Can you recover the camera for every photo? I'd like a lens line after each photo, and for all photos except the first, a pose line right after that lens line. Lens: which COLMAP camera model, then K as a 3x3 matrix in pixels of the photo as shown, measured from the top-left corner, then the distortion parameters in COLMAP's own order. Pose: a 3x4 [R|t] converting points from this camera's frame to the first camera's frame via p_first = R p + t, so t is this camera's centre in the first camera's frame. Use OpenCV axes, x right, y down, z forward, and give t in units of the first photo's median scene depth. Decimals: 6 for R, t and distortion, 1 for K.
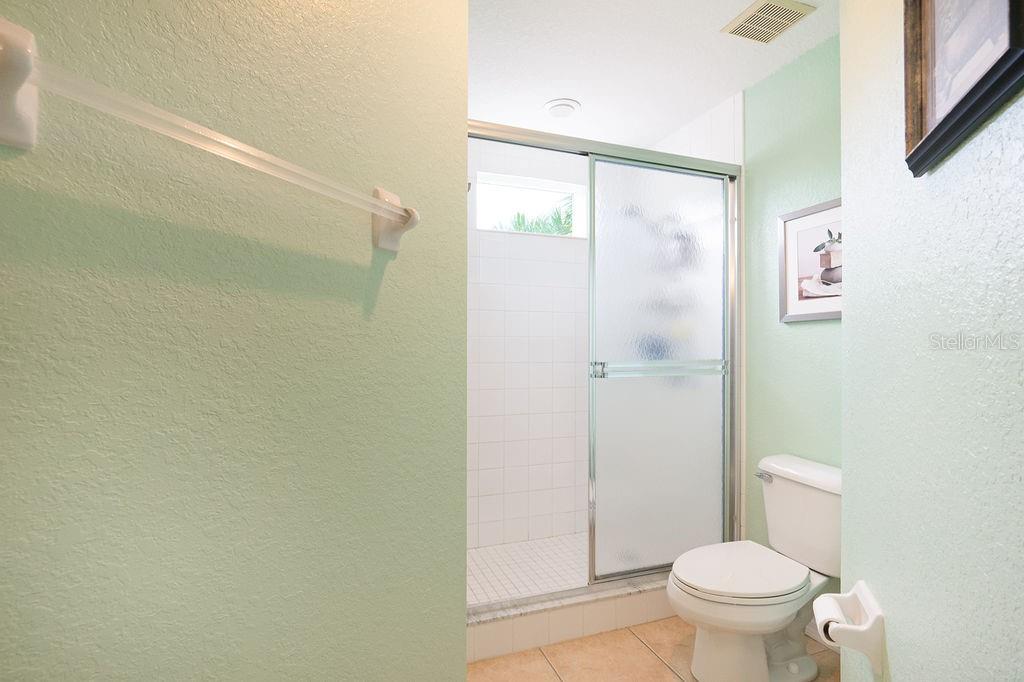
lens RADIAL K [[458.2, 0, 494.0], [0, 458.2, 340.5], [0, 0, 1]] dist [-0.000148, 0.000243]
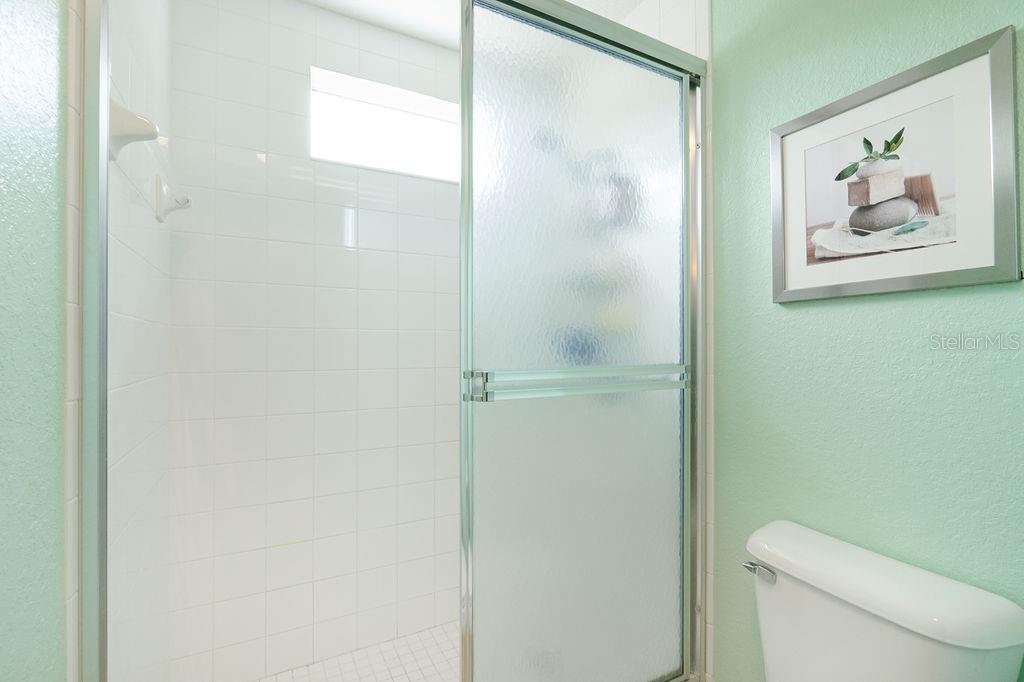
lens RADIAL K [[476.0, 0, 510.7], [0, 476.0, 341.4], [0, 0, 1]] dist [-0.008986, 0.000330]
pose [[0.983286, -0.001481, 0.182061, 0.163444], [0.000206, 0.999975, 0.007025, 0.007224], [-0.182066, -0.006870, 0.983262, 0.438150]]
